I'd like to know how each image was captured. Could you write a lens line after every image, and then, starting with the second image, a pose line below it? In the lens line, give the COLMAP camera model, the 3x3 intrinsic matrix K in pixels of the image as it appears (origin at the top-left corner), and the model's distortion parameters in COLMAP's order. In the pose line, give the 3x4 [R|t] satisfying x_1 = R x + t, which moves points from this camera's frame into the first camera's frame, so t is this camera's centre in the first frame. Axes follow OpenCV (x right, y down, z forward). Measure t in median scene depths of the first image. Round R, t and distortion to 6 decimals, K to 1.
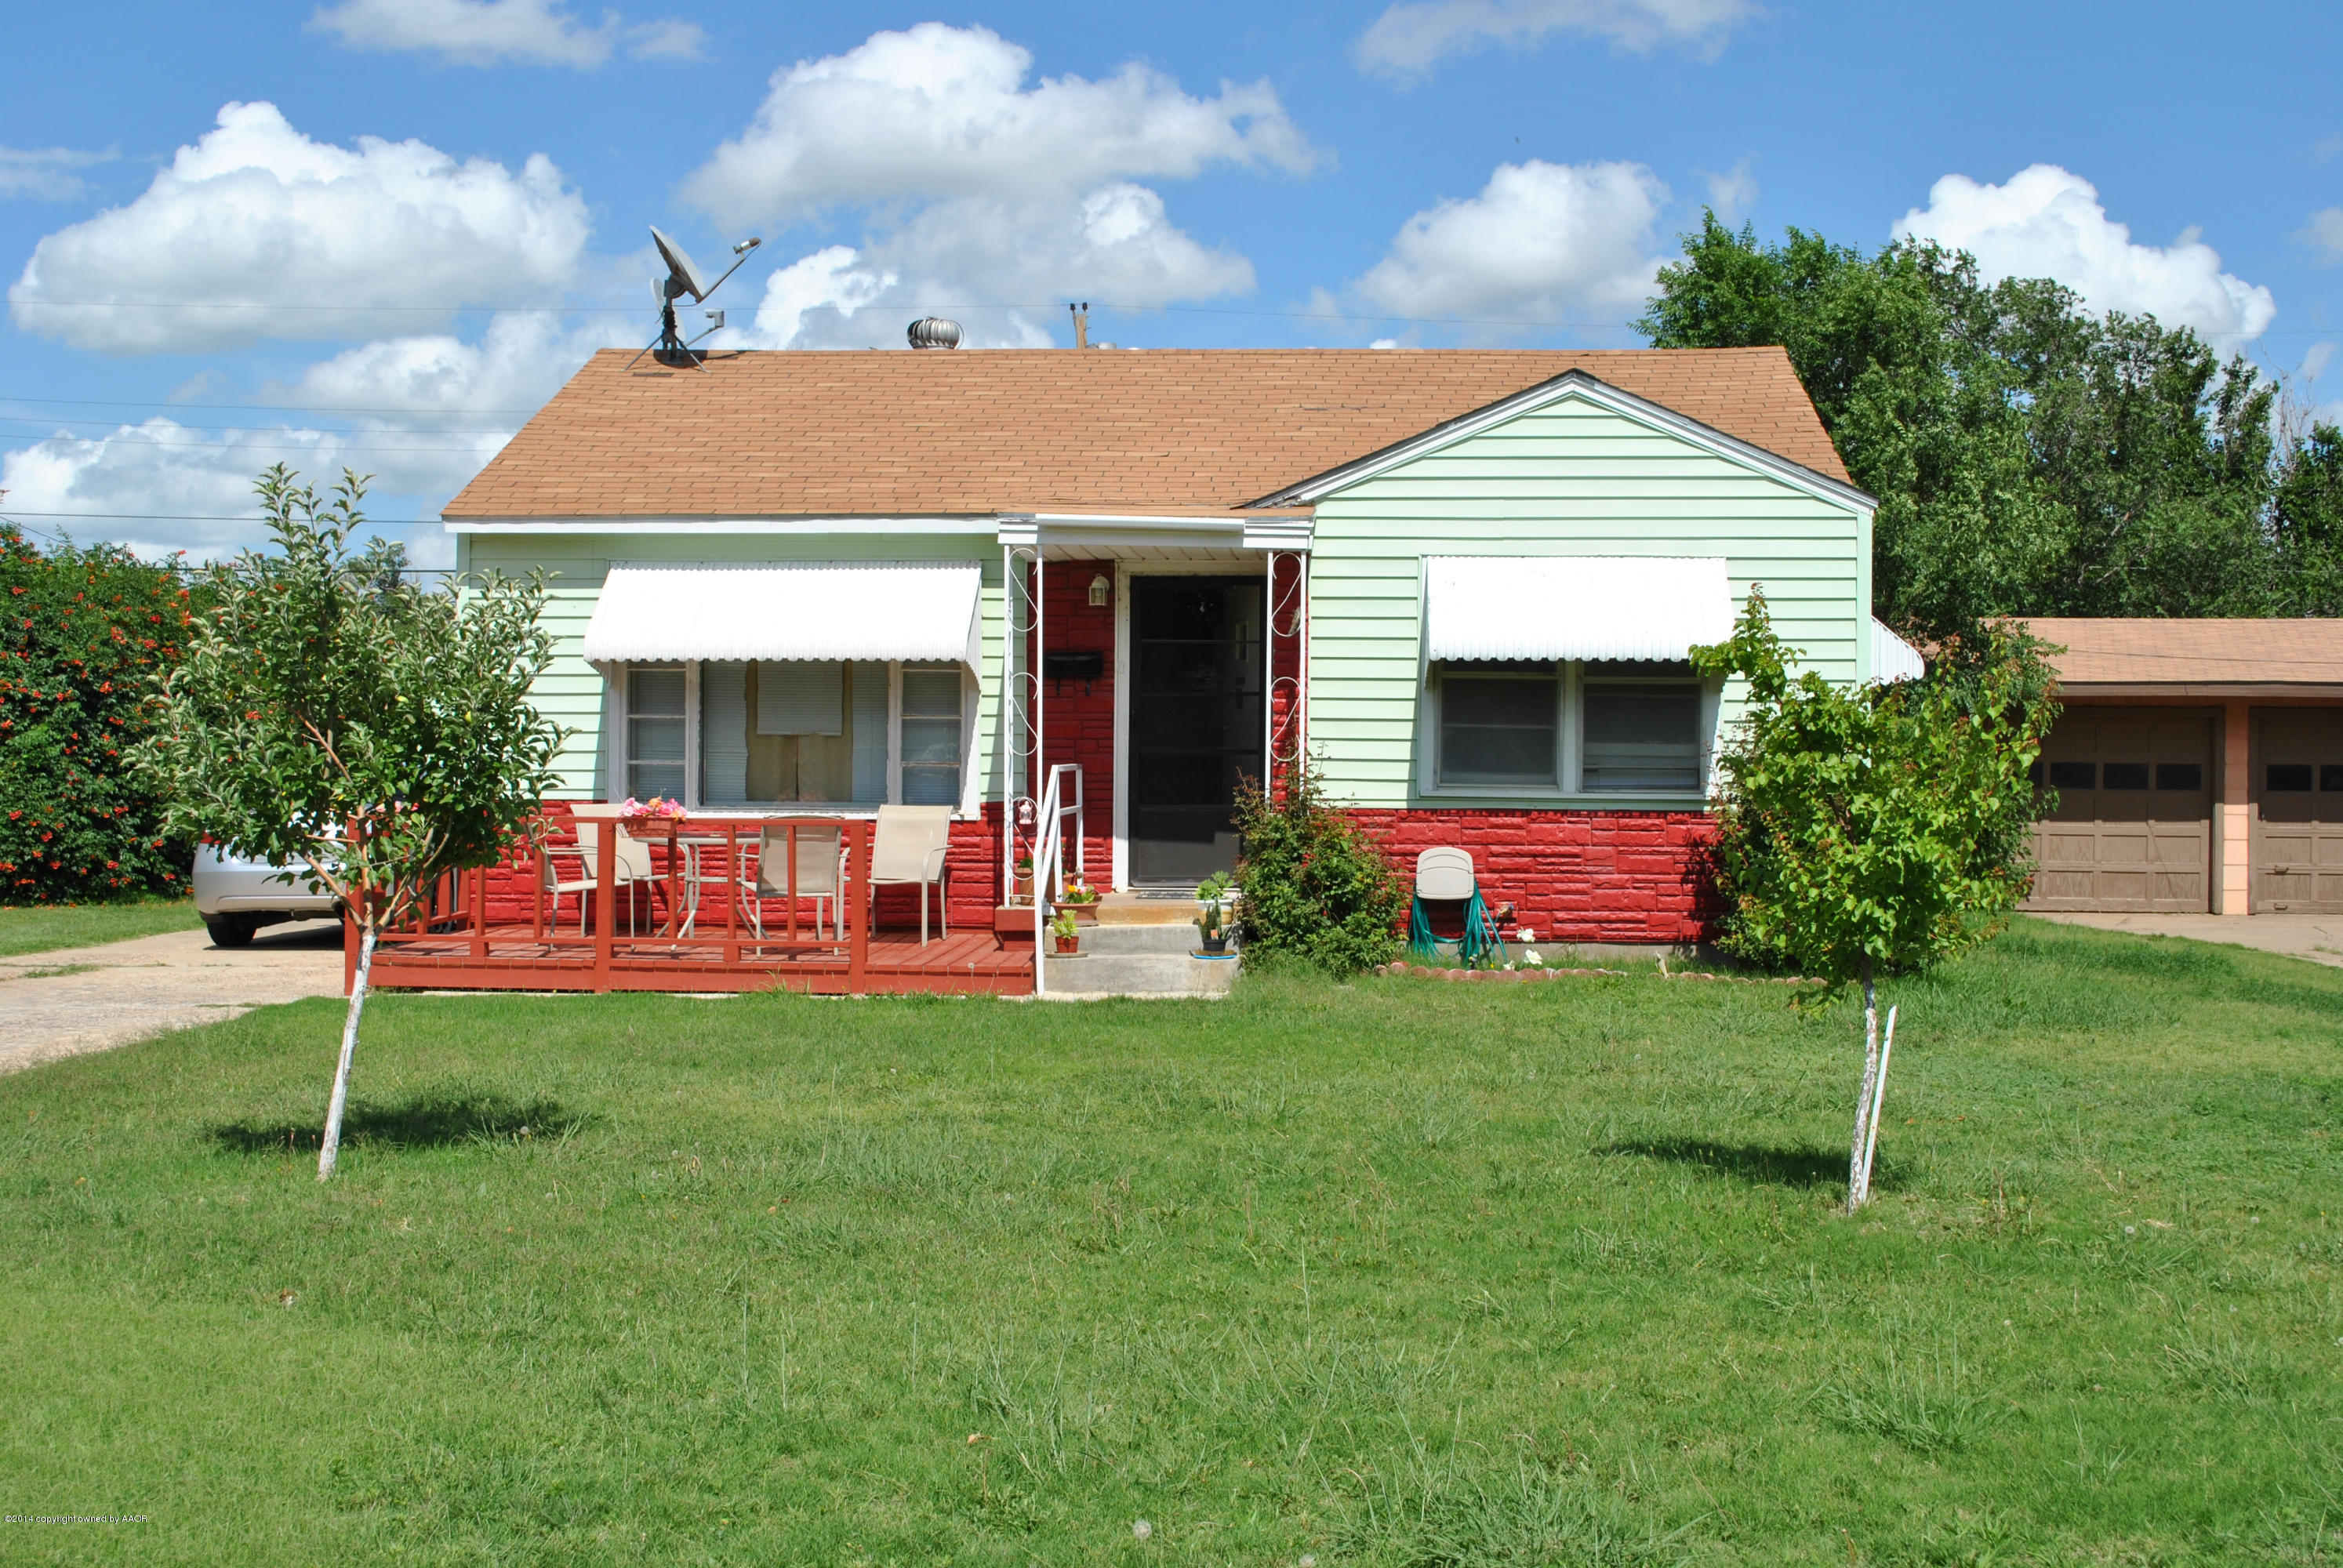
lens RADIAL K [[2873.0, 0, 1168.8], [0, 2873.0, 741.4], [0, 0, 1]] dist [-0.092134, 0.313789]
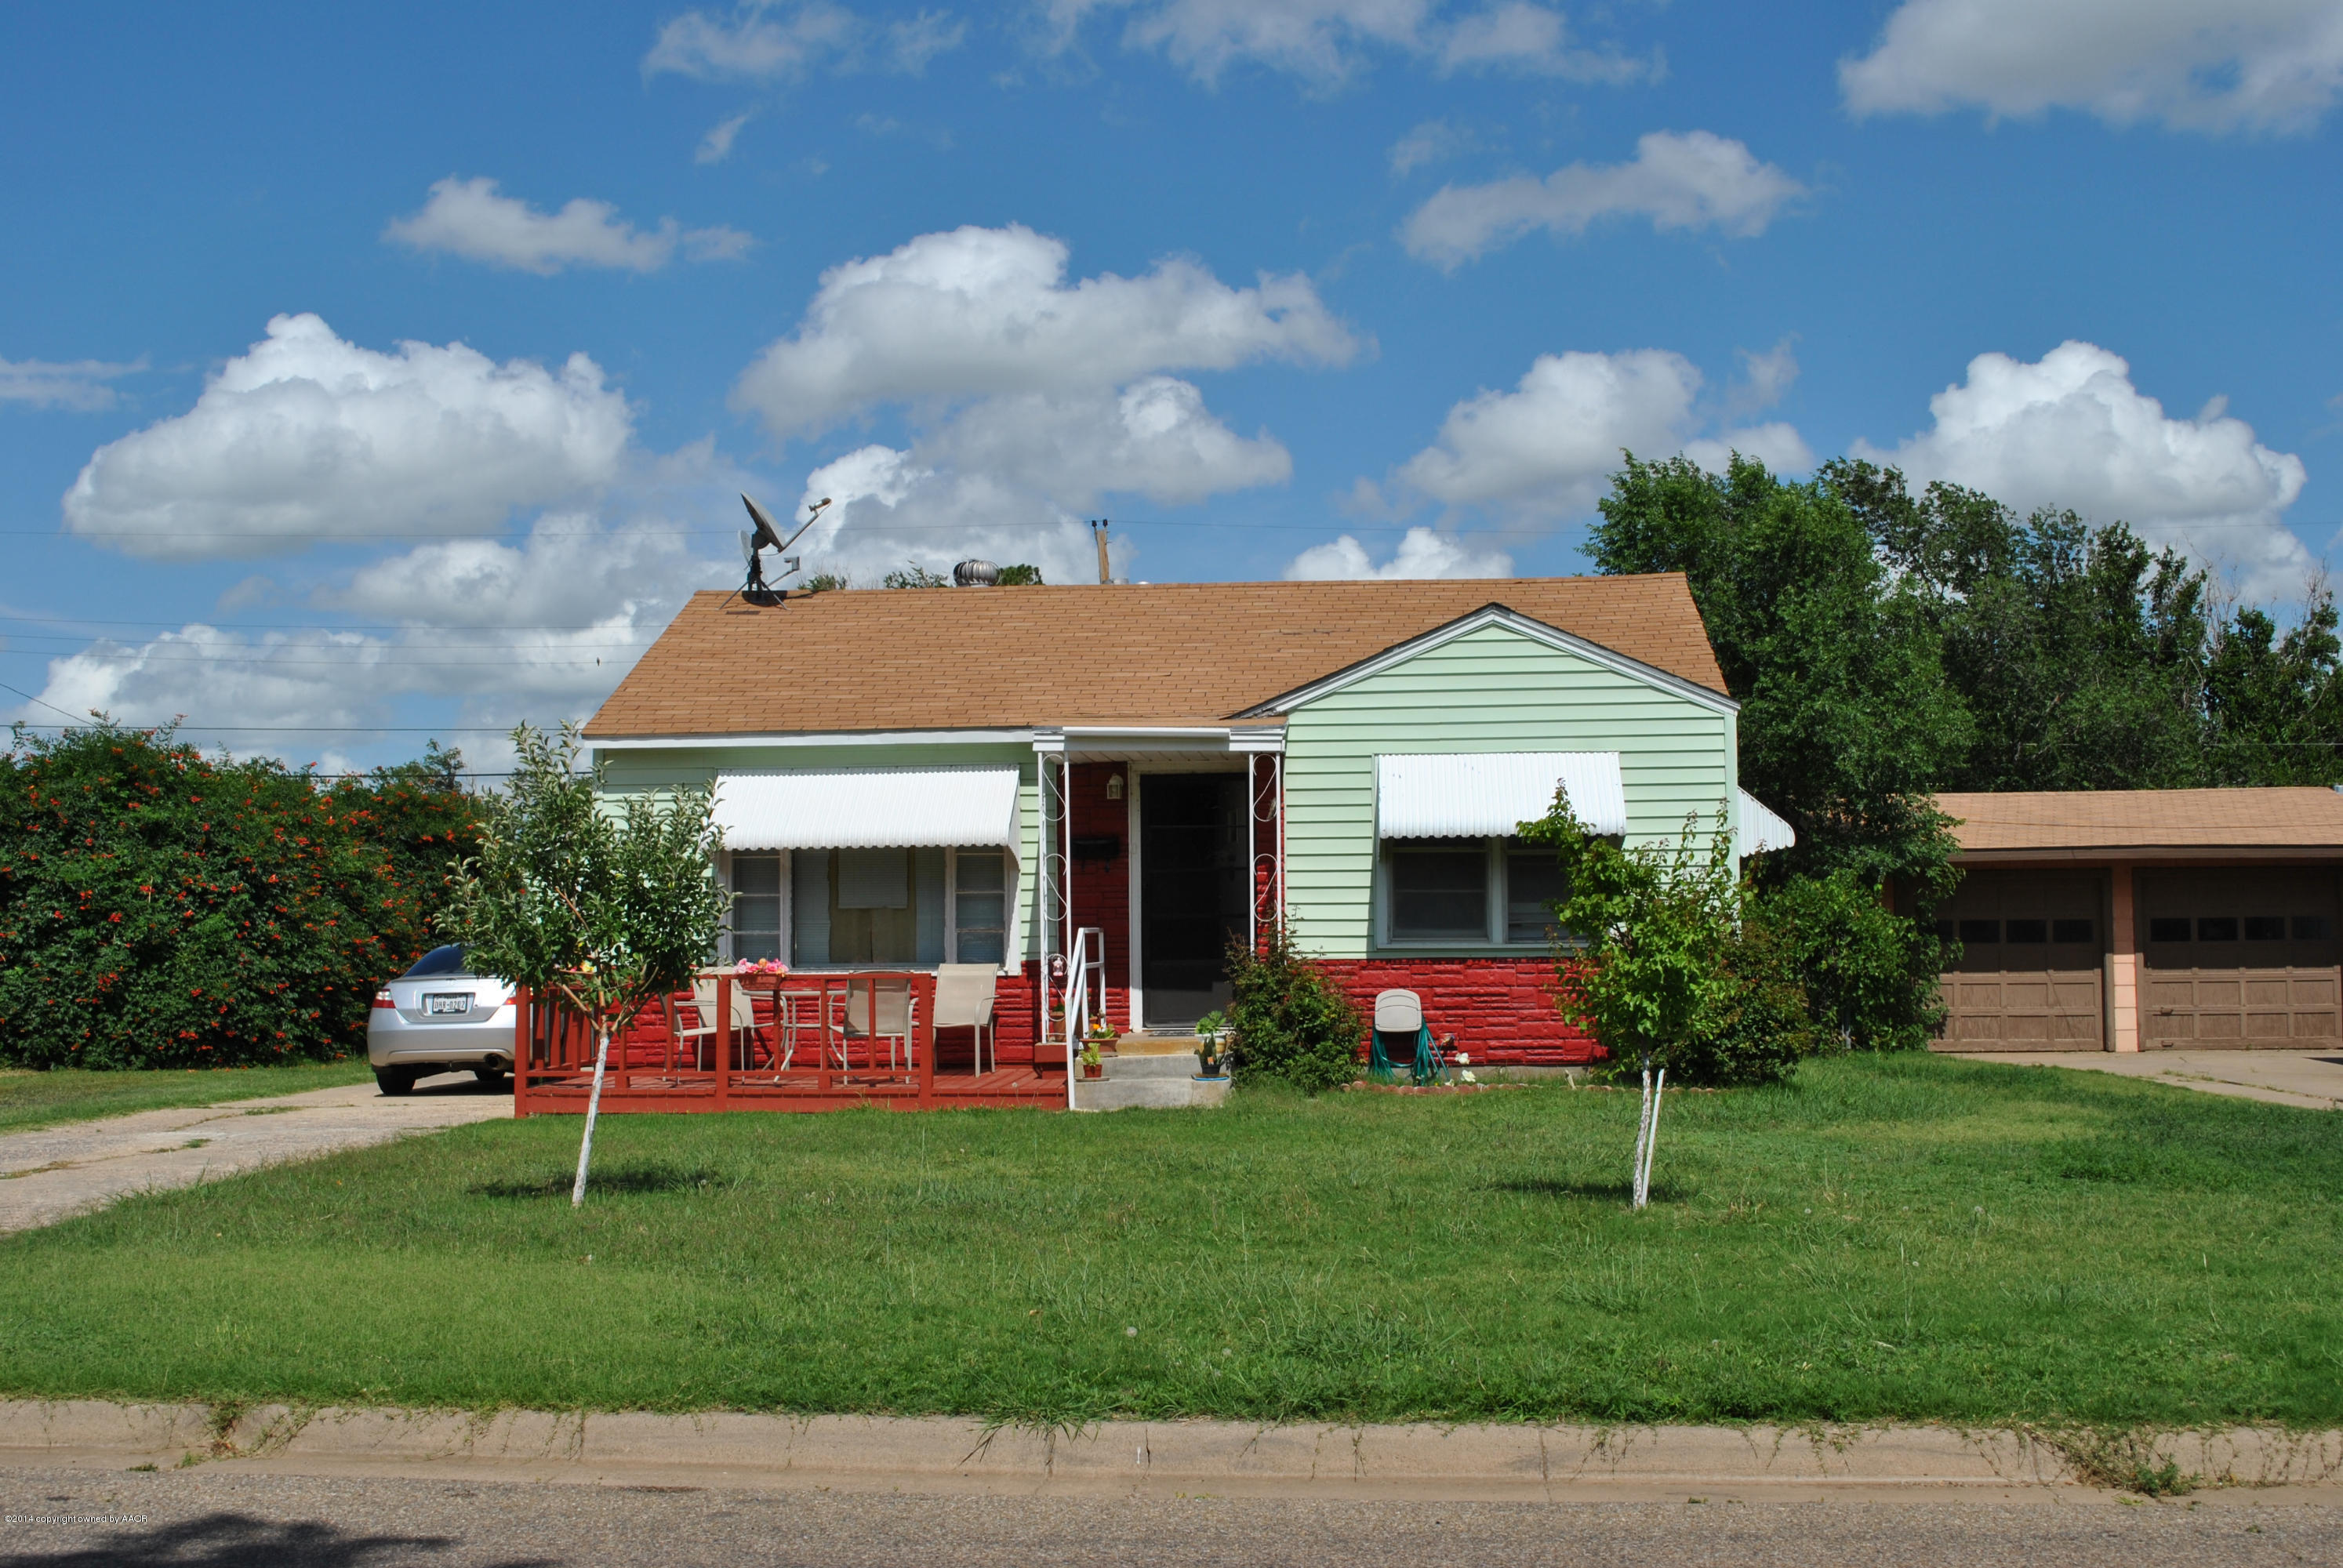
lens RADIAL K [[2873.0, 0, 1168.8], [0, 2873.0, 741.4], [0, 0, 1]] dist [-0.092134, 0.313789]
pose [[0.999804, -0.017222, -0.009785, 0.011153], [0.016547, 0.997728, -0.065306, 0.008926], [0.010887, 0.065131, 0.997817, -0.231508]]
